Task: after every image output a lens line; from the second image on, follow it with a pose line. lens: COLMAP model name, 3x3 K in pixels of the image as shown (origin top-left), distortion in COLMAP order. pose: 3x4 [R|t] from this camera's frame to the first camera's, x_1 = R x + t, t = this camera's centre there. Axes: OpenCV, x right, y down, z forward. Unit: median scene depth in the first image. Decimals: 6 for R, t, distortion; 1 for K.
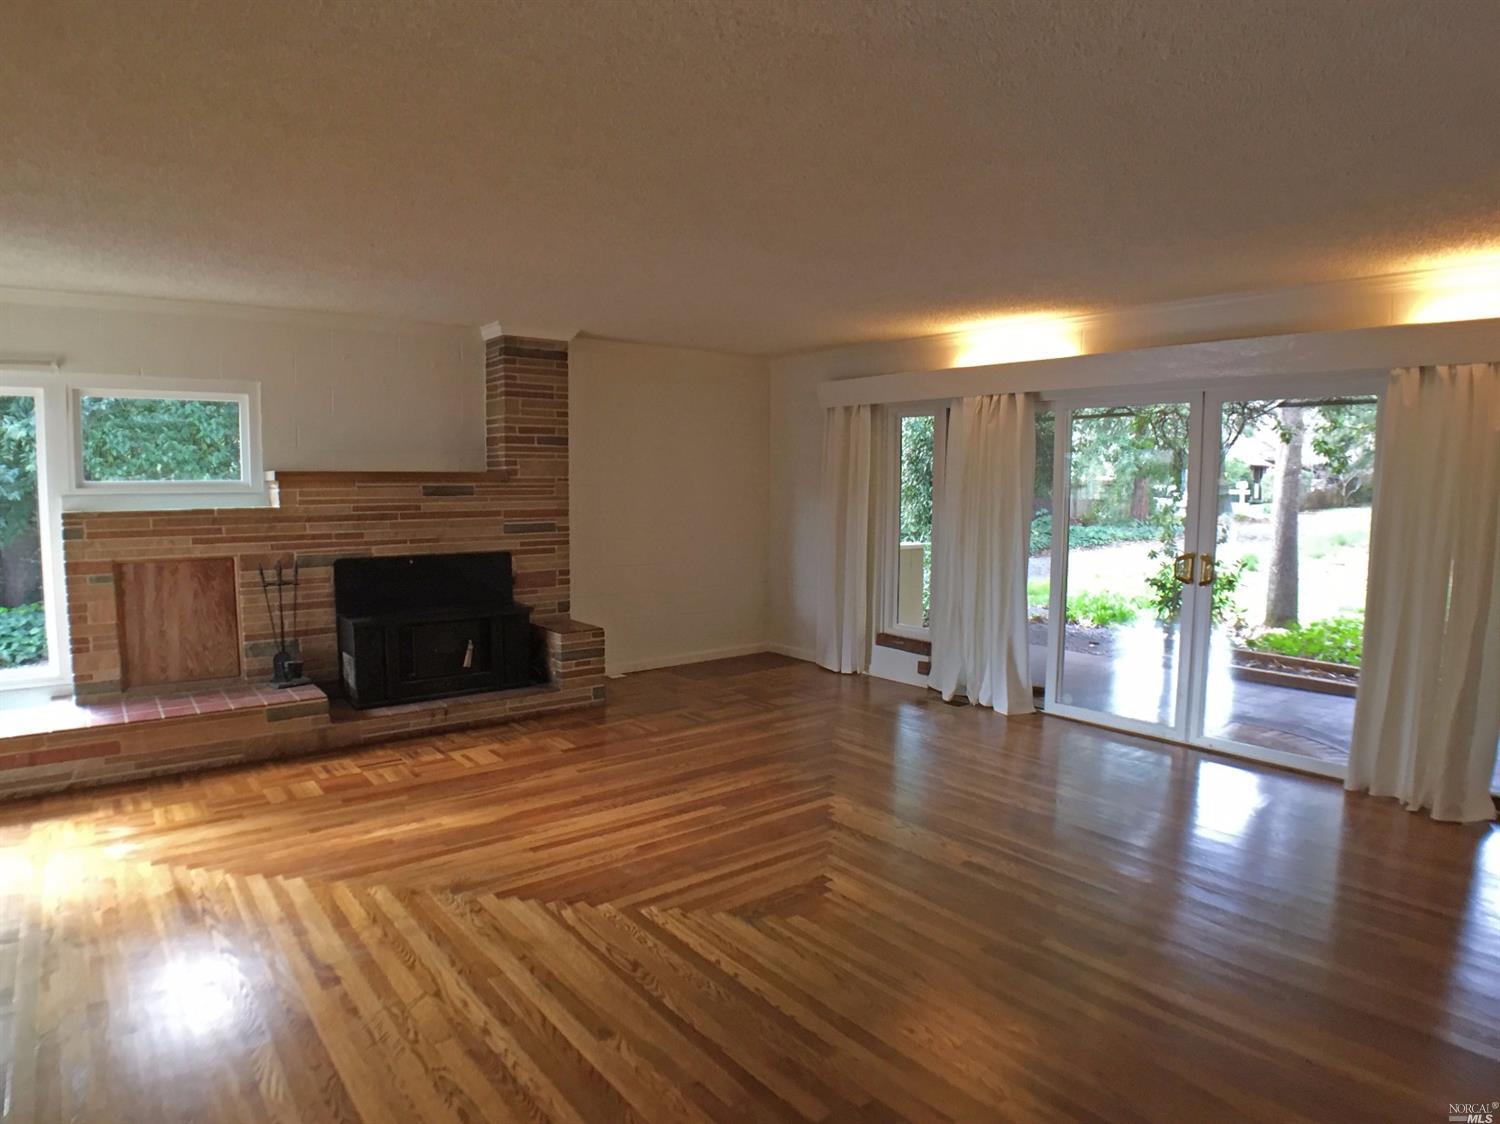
lens RADIAL K [[881.5, 0, 750.0], [0, 881.5, 562.0], [0, 0, 1]] dist [-0.107285, 0.019064]
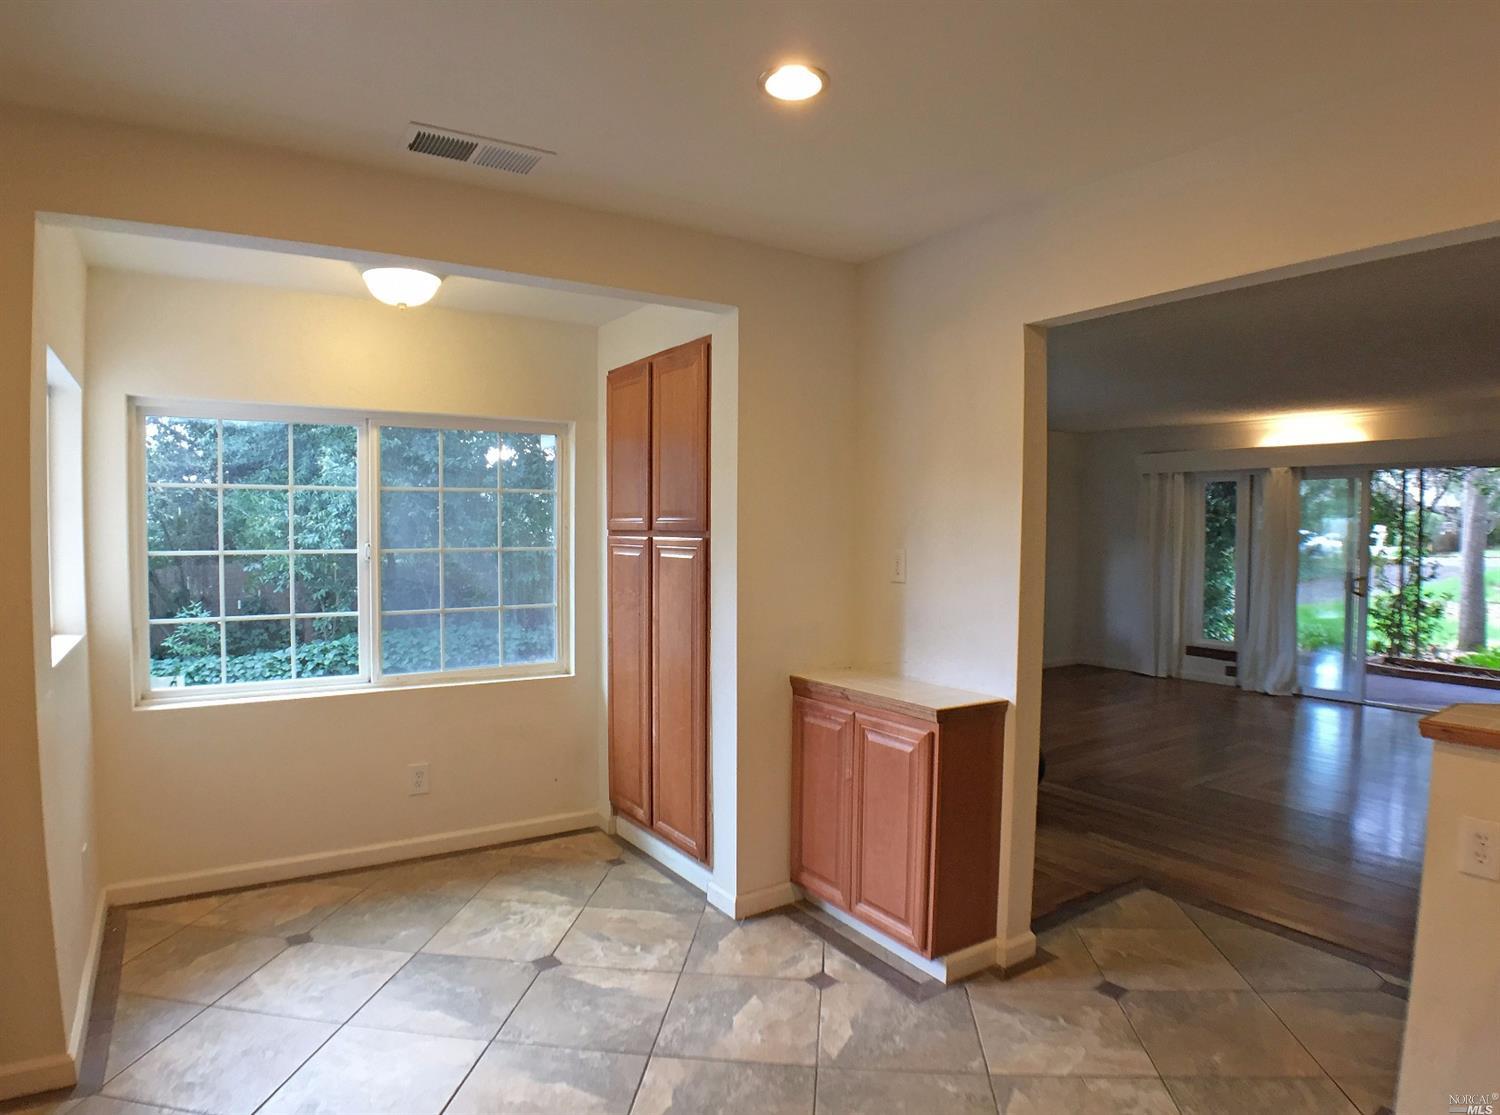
lens RADIAL K [[885.8, 0, 750.0], [0, 885.8, 557.5], [0, 0, 1]] dist [-0.115766, 0.022547]
pose [[0.994607, 0.000682, -0.103710, -0.477822], [-0.006594, 0.998371, -0.056667, 0.034651], [0.103502, 0.057046, 0.992992, -0.439978]]
